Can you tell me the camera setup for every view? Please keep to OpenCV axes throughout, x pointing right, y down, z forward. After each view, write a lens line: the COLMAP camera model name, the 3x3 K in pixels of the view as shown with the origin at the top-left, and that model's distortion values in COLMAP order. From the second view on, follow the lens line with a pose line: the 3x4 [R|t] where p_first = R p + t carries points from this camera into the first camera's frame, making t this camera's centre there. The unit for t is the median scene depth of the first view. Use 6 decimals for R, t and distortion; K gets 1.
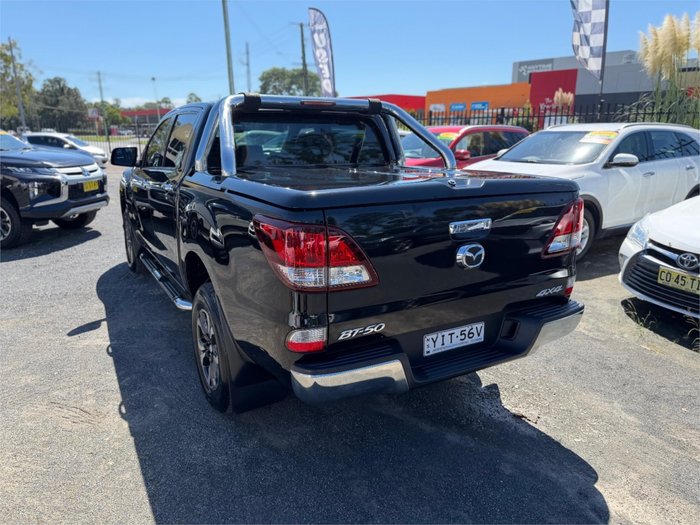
lens RADIAL K [[493.9, 0, 345.5], [0, 493.9, 264.6], [0, 0, 1]] dist [0.024924, -0.032182]
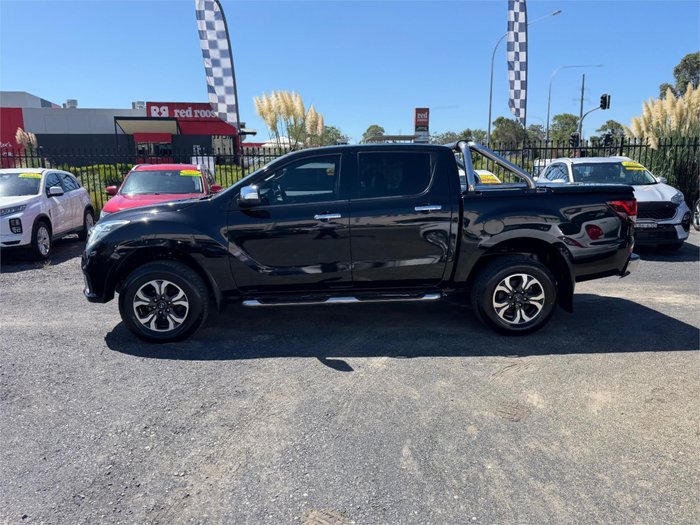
lens RADIAL K [[493.9, 0, 347.7], [0, 493.9, 259.9], [0, 0, 1]] dist [0.024924, -0.032182]
pose [[0.447938, -0.167151, 0.878301, -1.665873], [0.247514, 0.967157, 0.057828, -0.147422], [-0.859121, 0.191489, 0.474598, 0.628324]]
